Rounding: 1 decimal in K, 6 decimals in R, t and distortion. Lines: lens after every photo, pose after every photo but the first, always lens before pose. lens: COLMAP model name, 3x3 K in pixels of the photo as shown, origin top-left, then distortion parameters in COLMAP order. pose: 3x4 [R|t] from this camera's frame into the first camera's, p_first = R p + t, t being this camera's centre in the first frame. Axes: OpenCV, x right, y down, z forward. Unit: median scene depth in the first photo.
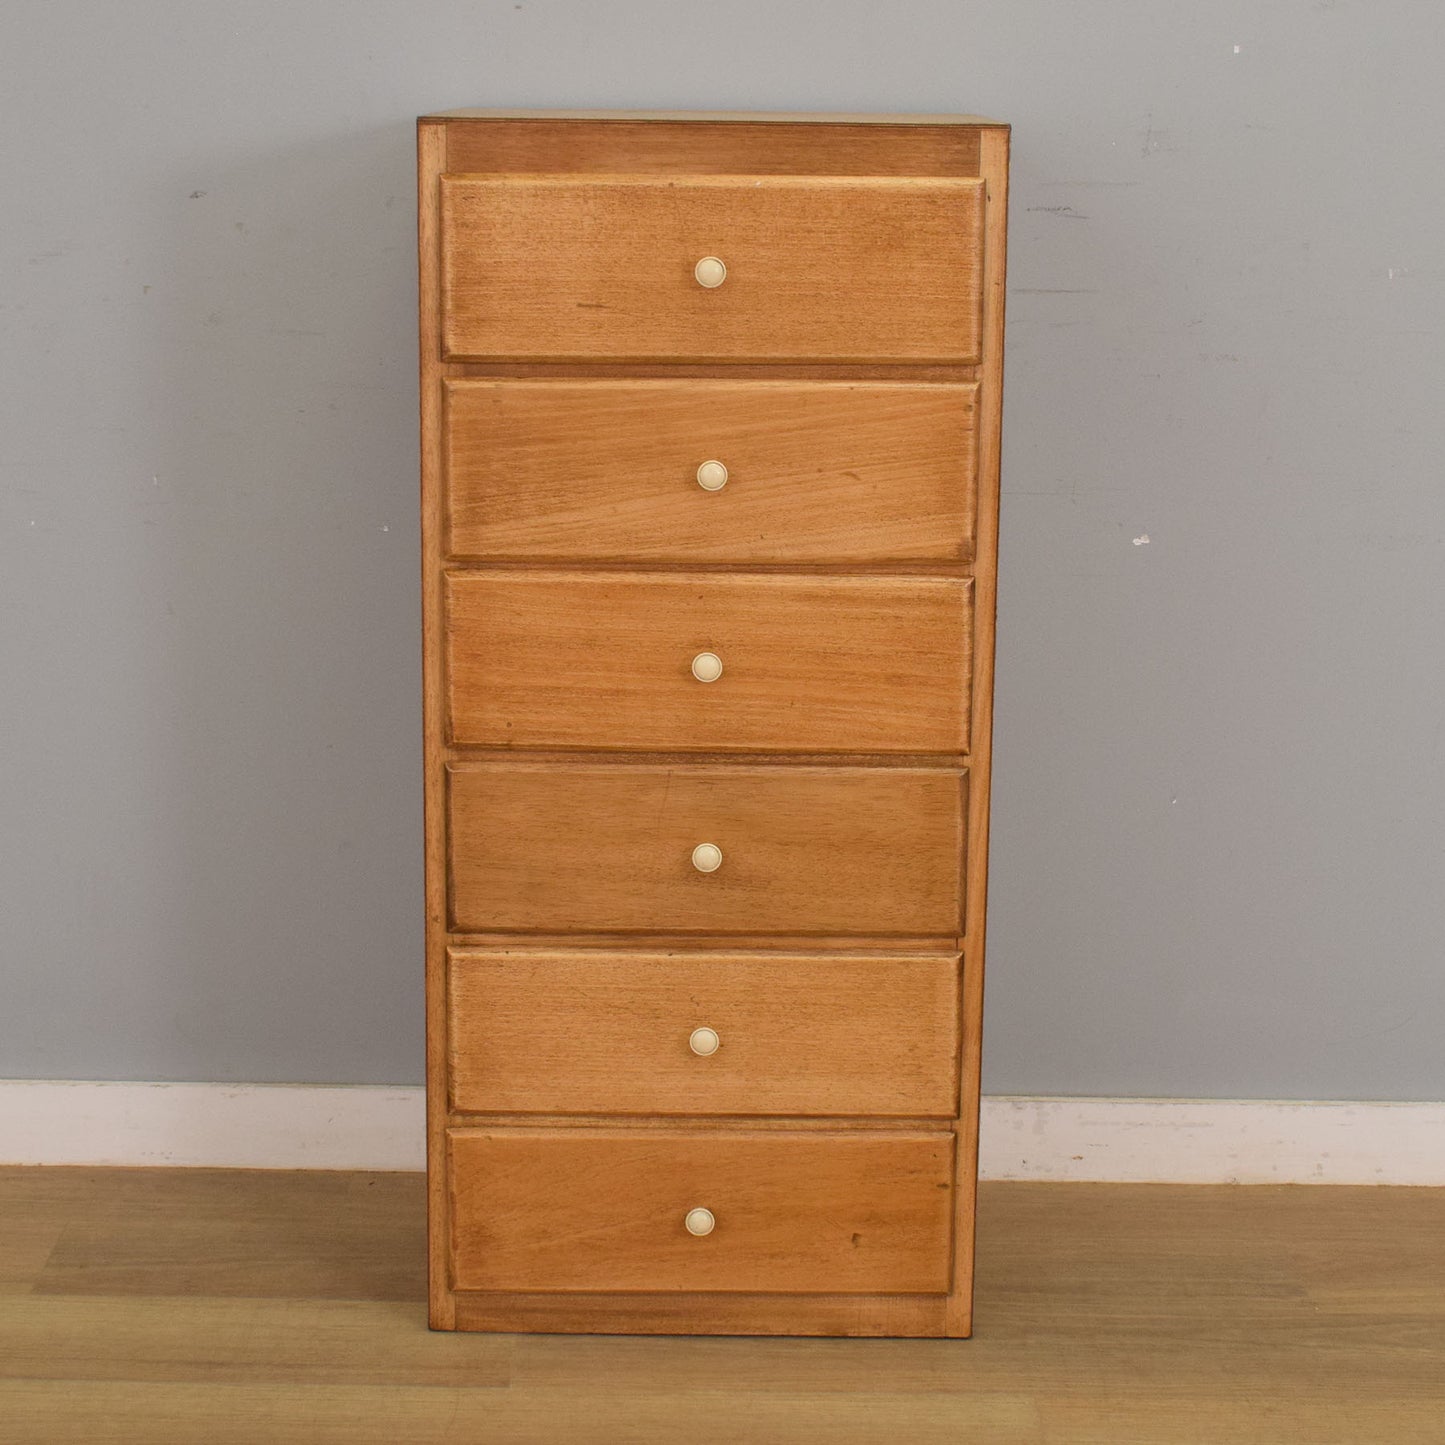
lens RADIAL K [[3068.8, 0, 720.9], [0, 3068.8, 726.7], [0, 0, 1]] dist [-0.076732, 0.000000]
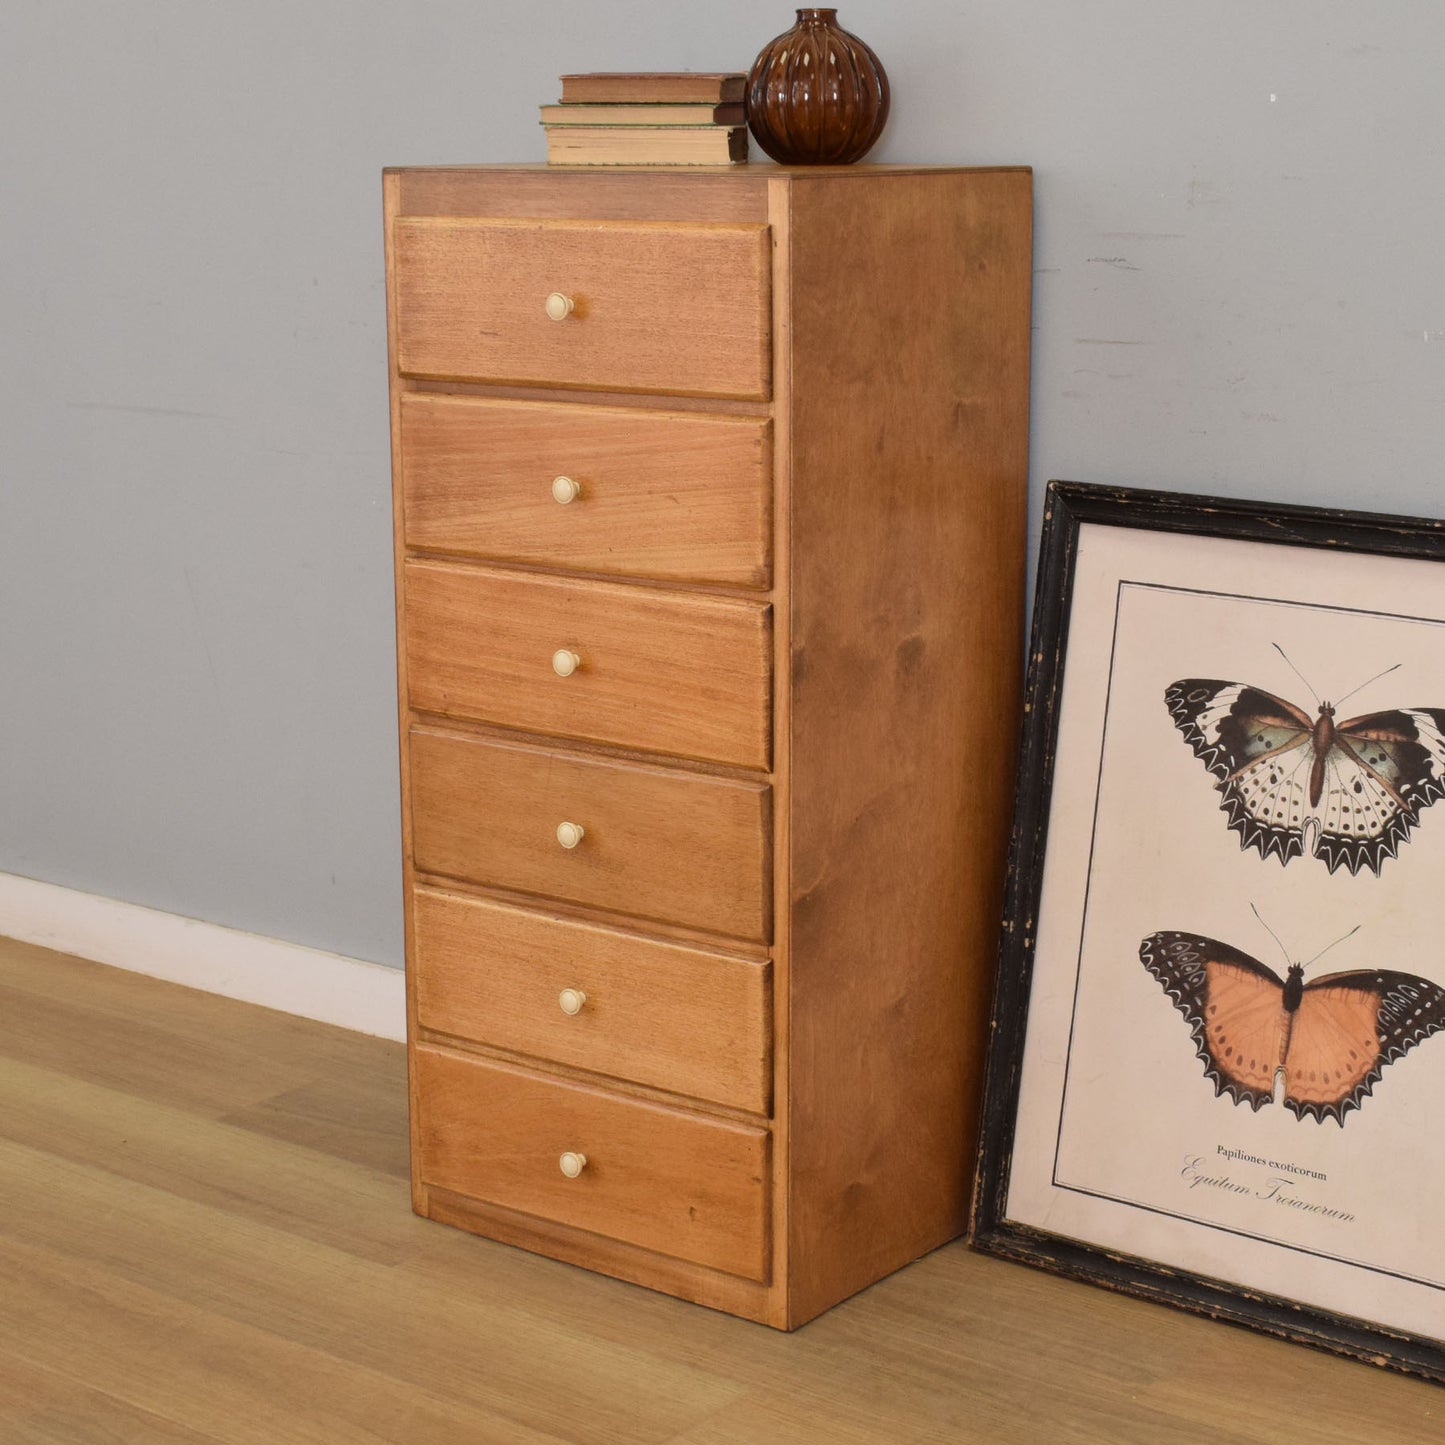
lens RADIAL K [[2879.3, 0, 725.4], [0, 2879.3, 735.0], [0, 0, 1]] dist [-0.070887, 0.000000]
pose [[0.792738, 0.117191, -0.598191, 0.657208], [-0.120592, 0.992101, 0.034551, -0.035971], [0.597515, 0.044747, 0.800608, 0.199679]]
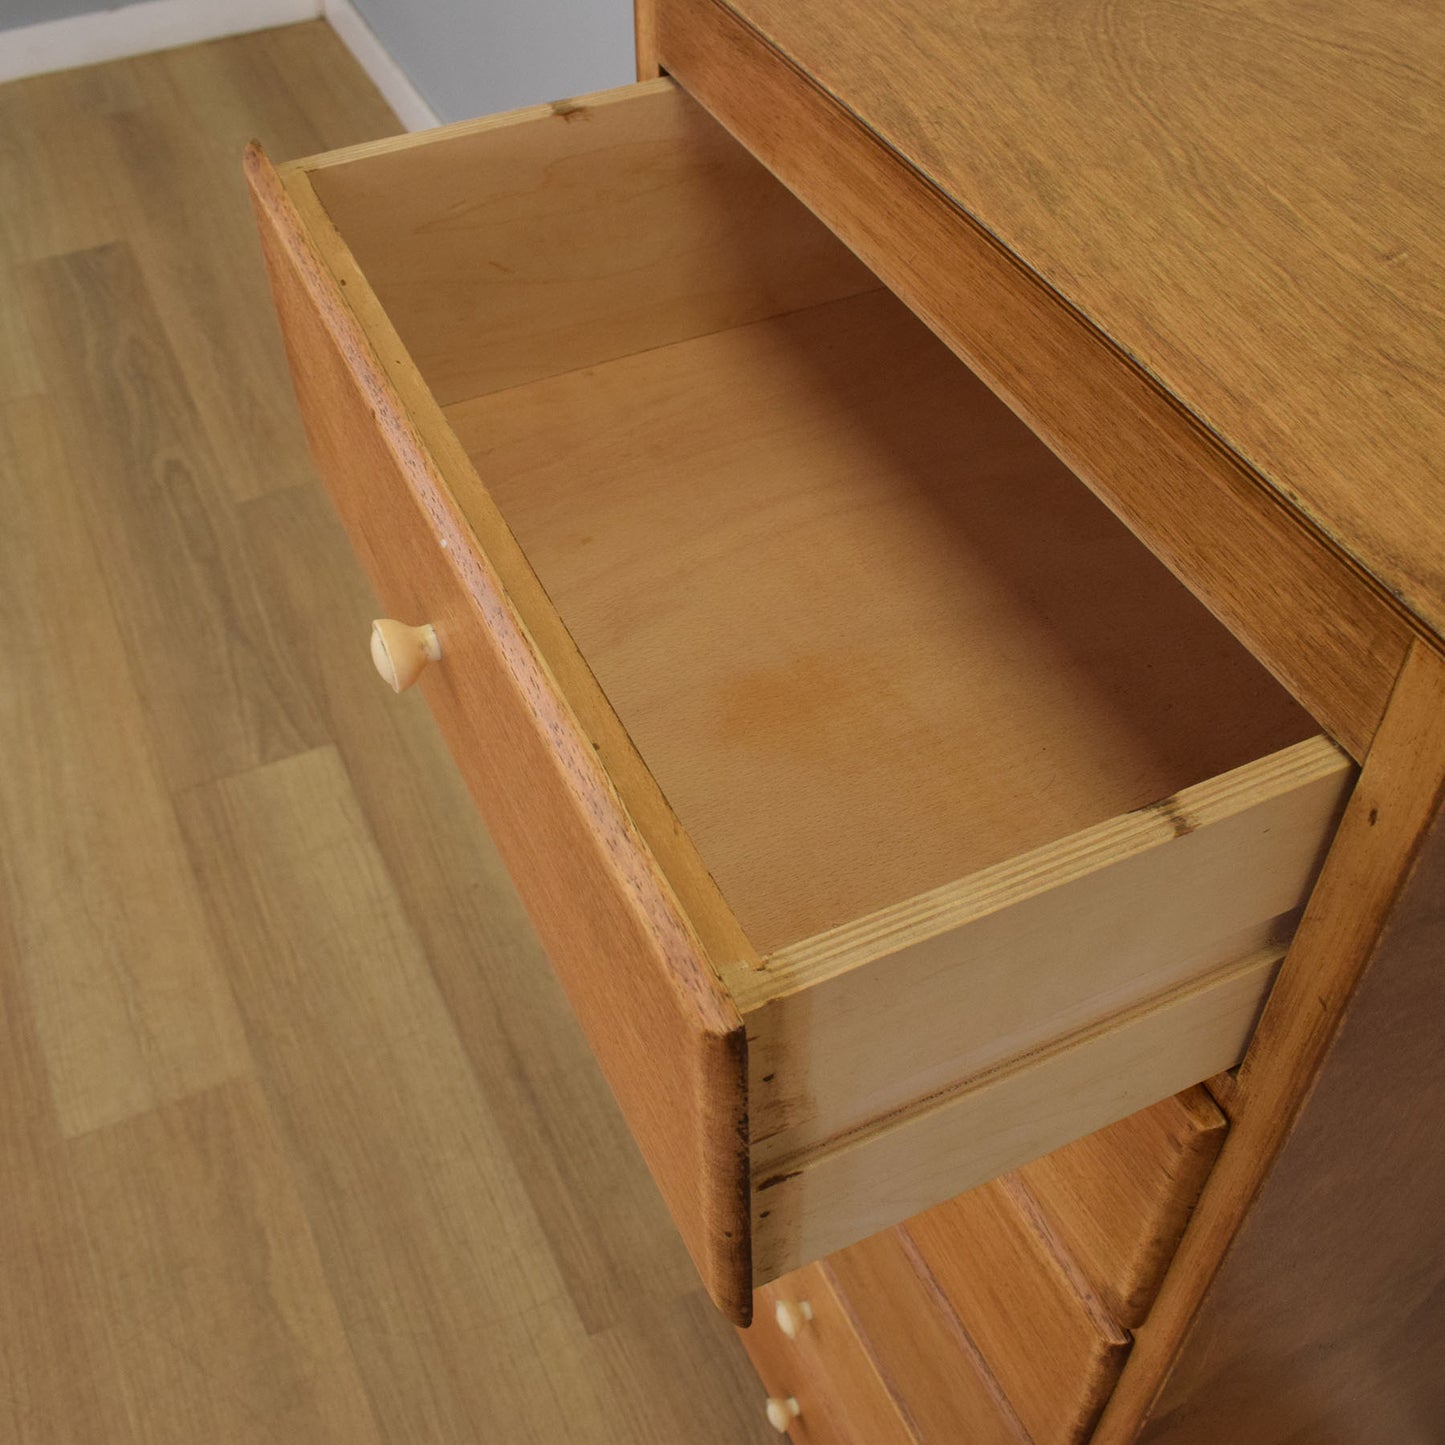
lens RADIAL K [[1680.9, 0, 707.3], [0, 1680.9, 701.1], [0, 0, 1]] dist [-0.111137, 0.000000]
pose [[0.419230, 0.637416, -0.646488, 0.152239], [-0.190850, 0.758048, 0.623650, -0.260323], [0.887594, -0.138070, 0.439447, 0.837410]]
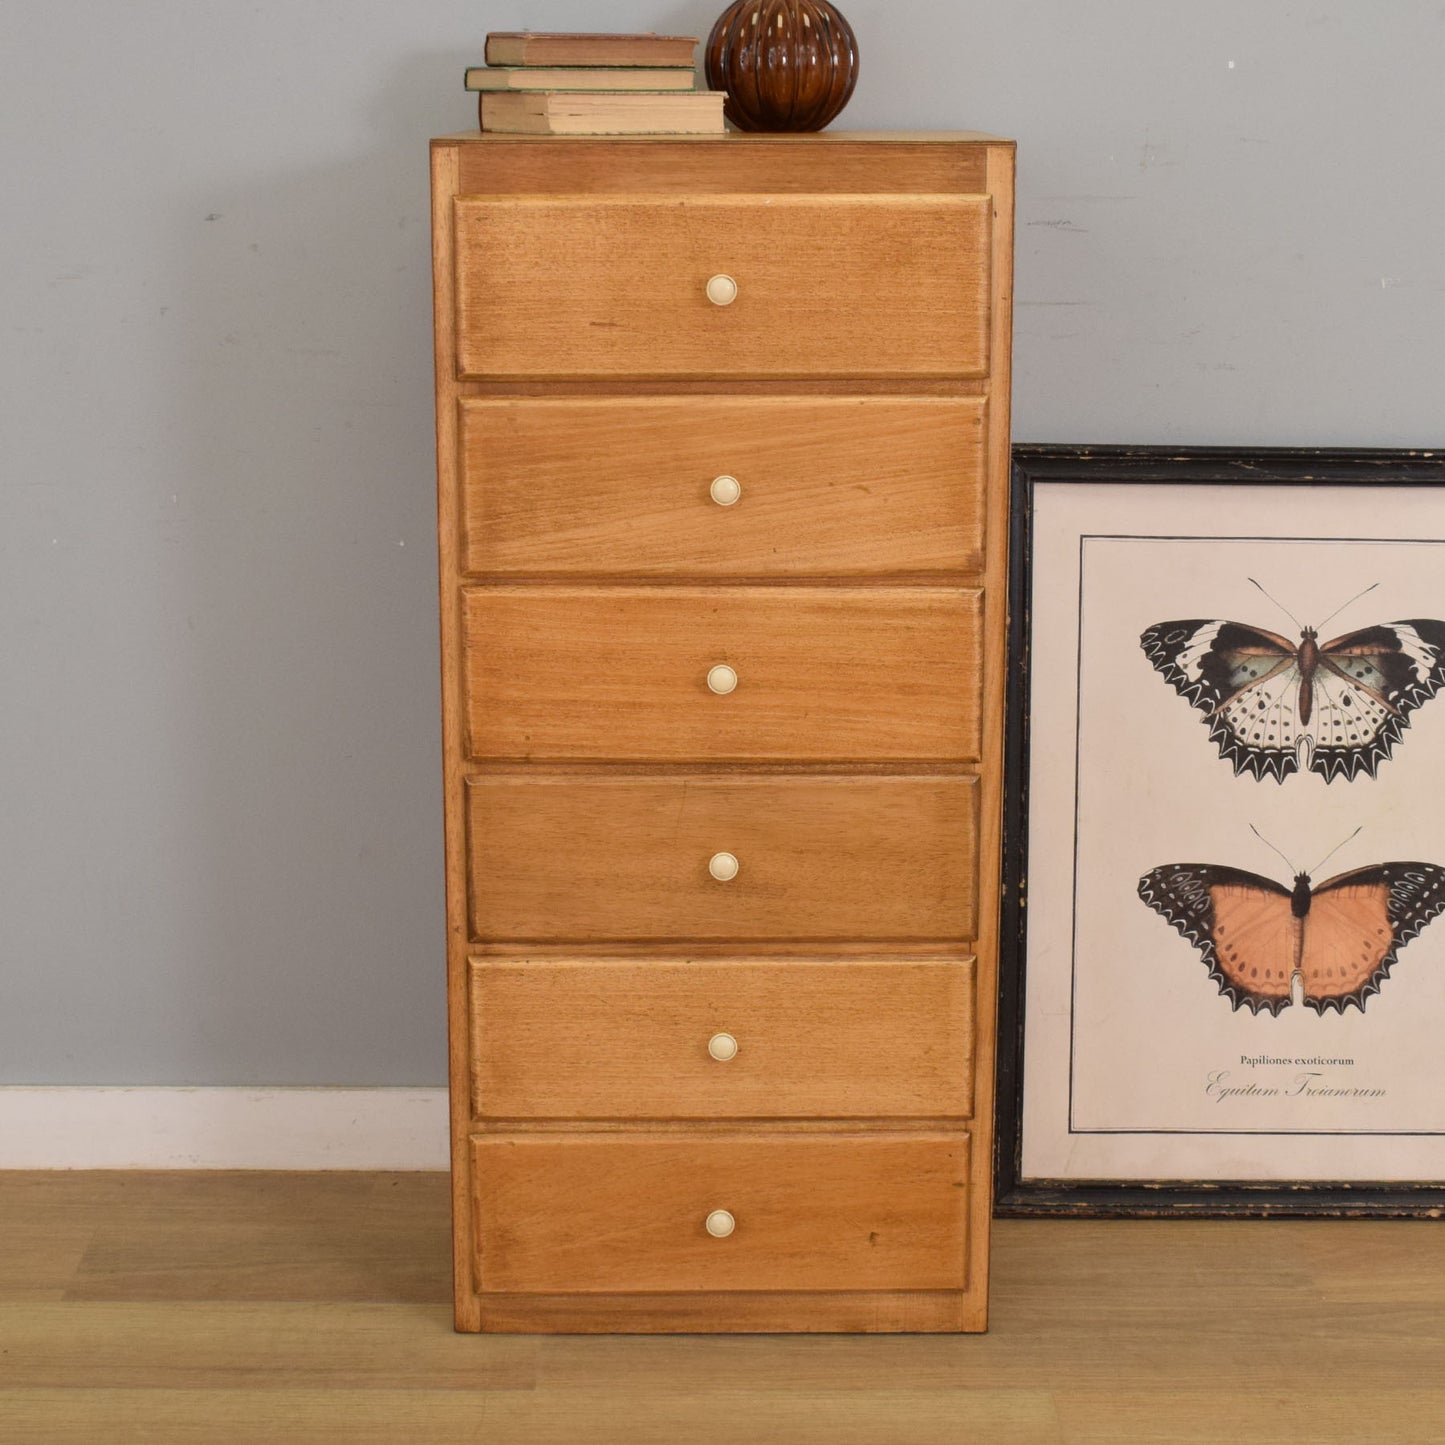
lens RADIAL K [[2879.3, 0, 733.1], [0, 2879.3, 719.3], [0, 0, 1]] dist [-0.070887, 0.000000]
pose [[0.999902, -0.011488, 0.007965, -0.008419], [0.011455, 0.999926, 0.004142, -0.009938], [-0.008012, -0.004050, 0.999960, 0.047469]]
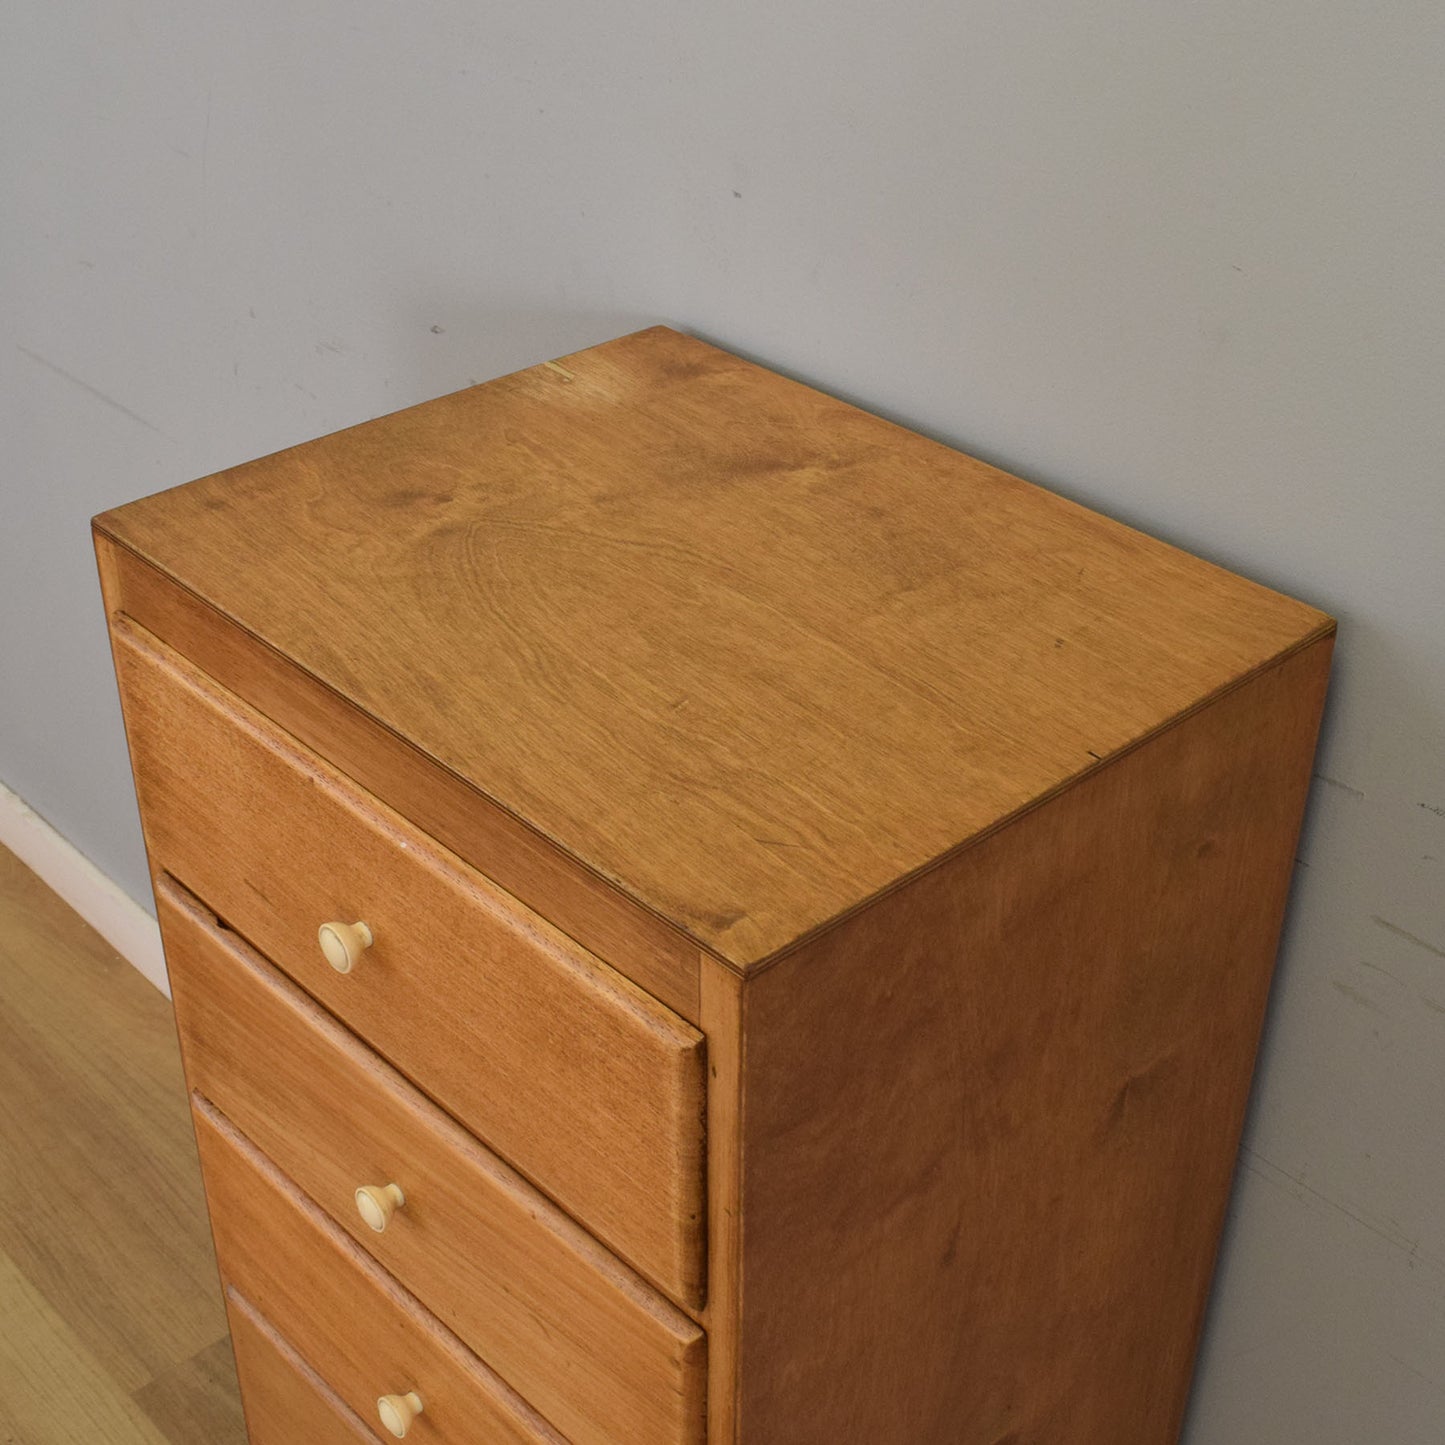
lens RADIAL K [[2131.0, 0, 725.6], [0, 2131.0, 673.0], [0, 0, 1]] dist [-0.100912, 0.000000]
pose [[0.685301, 0.377372, -0.622859, 0.258705], [-0.162130, 0.912863, 0.374693, -0.337733], [0.709984, -0.155794, 0.686769, 0.756097]]
